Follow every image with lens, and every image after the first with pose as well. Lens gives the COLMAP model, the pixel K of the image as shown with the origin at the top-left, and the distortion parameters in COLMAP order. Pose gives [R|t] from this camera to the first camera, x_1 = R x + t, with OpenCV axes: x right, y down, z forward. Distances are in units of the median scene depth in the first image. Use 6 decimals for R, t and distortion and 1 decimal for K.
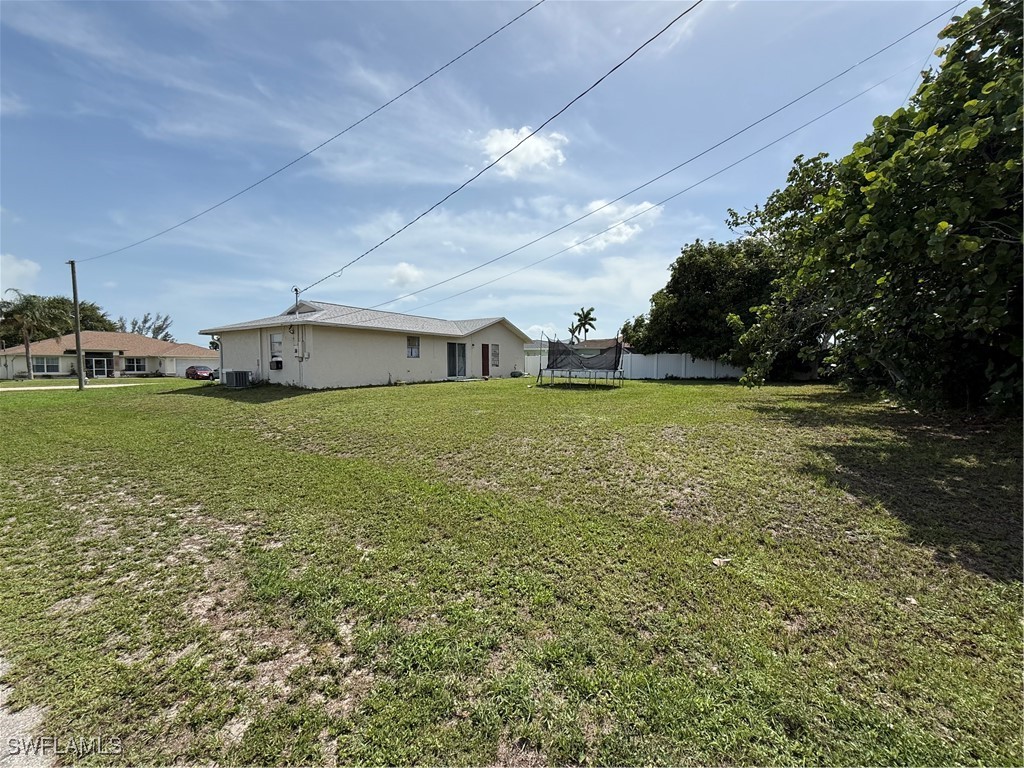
lens RADIAL K [[410.4, 0, 506.5], [0, 410.4, 380.1], [0, 0, 1]] dist [-0.000577, 0.000003]
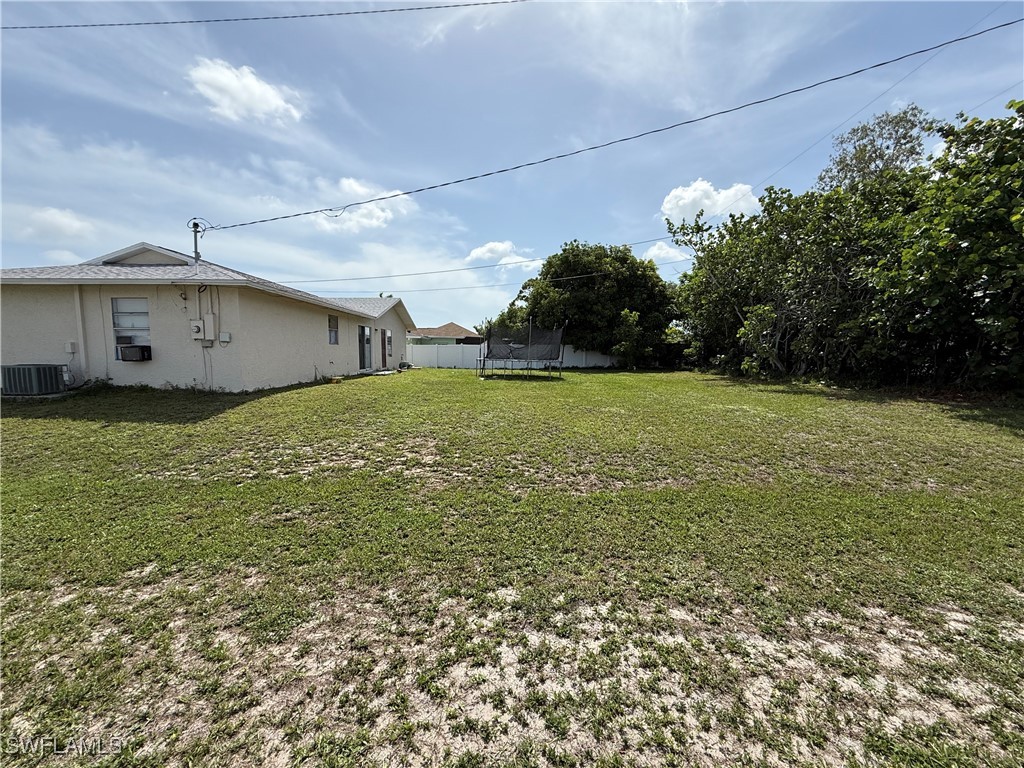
lens RADIAL K [[410.4, 0, 506.5], [0, 410.4, 380.1], [0, 0, 1]] dist [-0.000577, 0.000003]
pose [[0.850490, -0.027608, 0.525266, -0.359831], [0.013380, 0.999434, 0.030865, -0.009044], [-0.525821, -0.019222, 0.850378, 0.214151]]
